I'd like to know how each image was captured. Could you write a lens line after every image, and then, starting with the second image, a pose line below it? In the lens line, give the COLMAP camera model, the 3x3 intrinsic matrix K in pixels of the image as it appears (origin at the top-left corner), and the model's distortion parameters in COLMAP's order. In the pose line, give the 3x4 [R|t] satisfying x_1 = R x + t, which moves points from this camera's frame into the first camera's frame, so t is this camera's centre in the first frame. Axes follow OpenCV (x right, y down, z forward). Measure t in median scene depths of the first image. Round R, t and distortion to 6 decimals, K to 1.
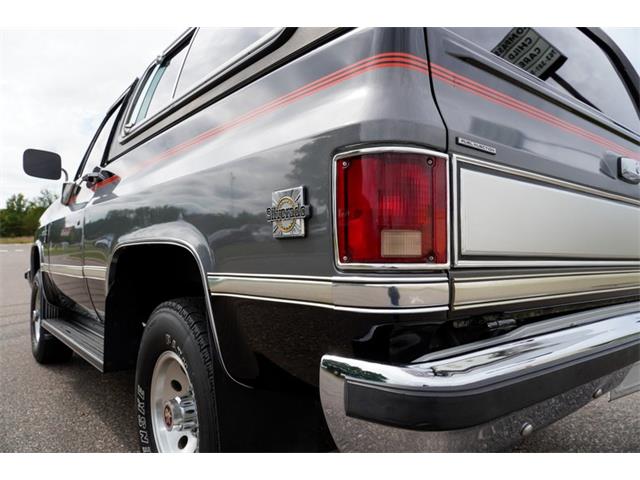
lens RADIAL K [[489.4, 0, 320.0], [0, 489.4, 240.0], [0, 0, 1]] dist [-0.146085, 0.116477]
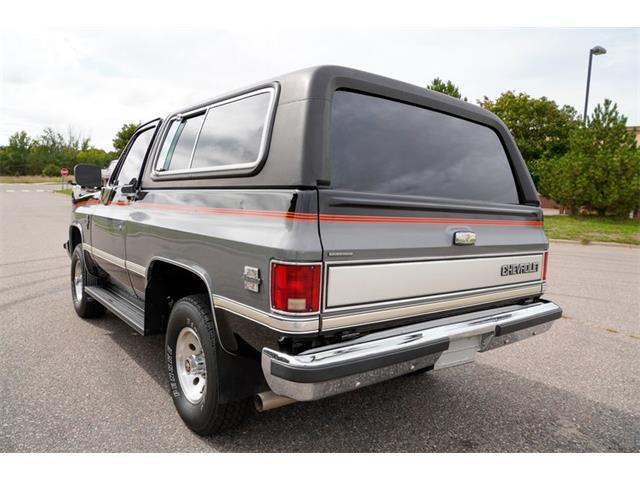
lens RADIAL K [[489.4, 0, 320.0], [0, 489.4, 240.0], [0, 0, 1]] dist [-0.146085, 0.116477]
pose [[0.999399, 0.034552, -0.002876, 0.151183], [-0.034001, 0.992926, 0.113766, -0.311000], [0.006786, -0.113600, 0.993503, -0.700463]]
